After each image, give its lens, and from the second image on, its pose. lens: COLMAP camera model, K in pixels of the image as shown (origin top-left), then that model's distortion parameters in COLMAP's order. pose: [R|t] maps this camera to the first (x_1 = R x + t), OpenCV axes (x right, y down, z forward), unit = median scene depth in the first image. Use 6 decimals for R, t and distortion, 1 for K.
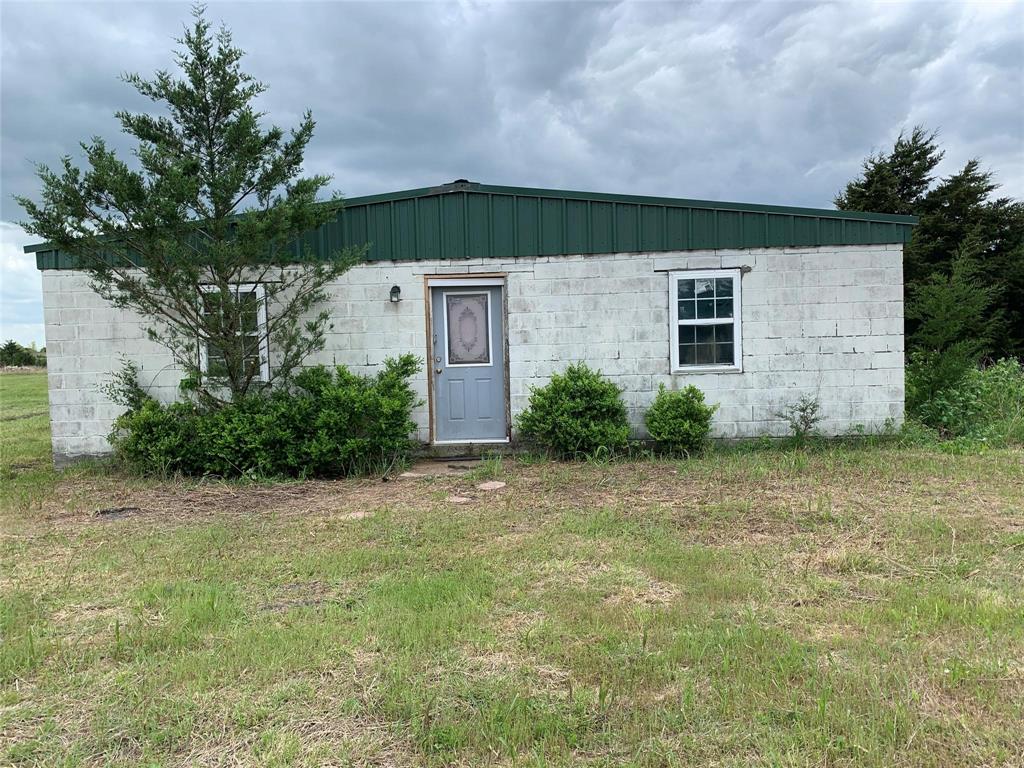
lens RADIAL K [[791.6, 0, 515.2], [0, 791.6, 375.8], [0, 0, 1]] dist [0.039400, -0.051020]
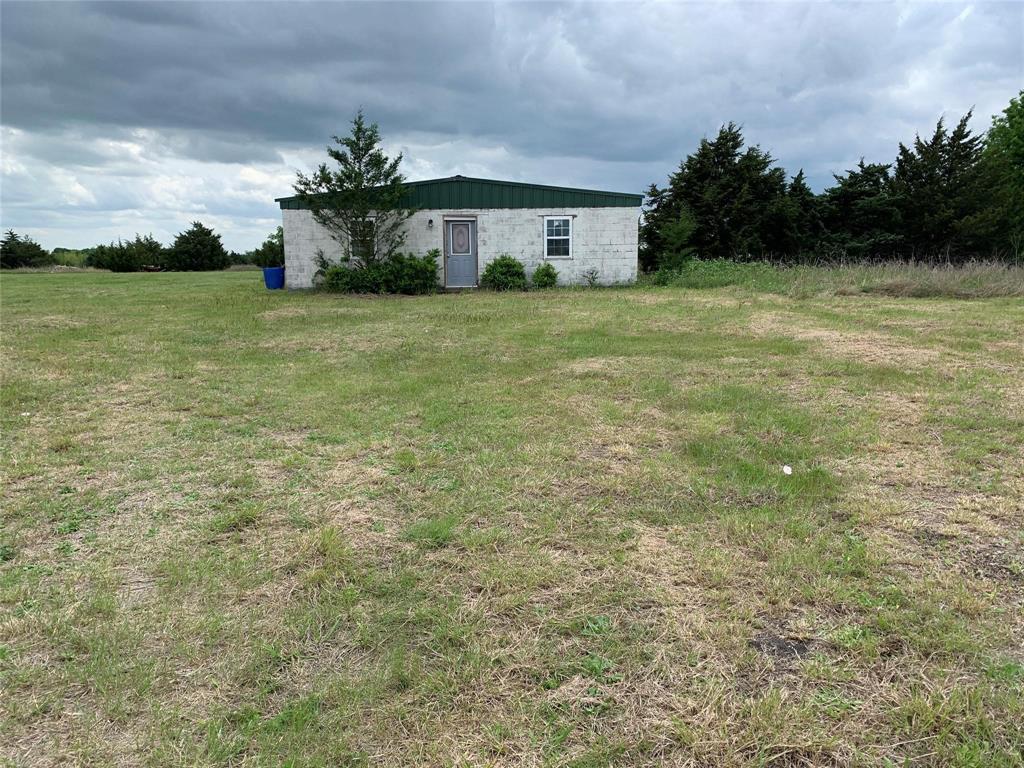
lens RADIAL K [[791.6, 0, 509.6], [0, 791.6, 394.1], [0, 0, 1]] dist [0.039400, -0.051020]
pose [[0.999676, 0.018365, 0.017636, 0.056520], [-0.020452, 0.991744, 0.126592, 0.104131], [-0.015165, -0.126911, 0.991798, -1.487713]]
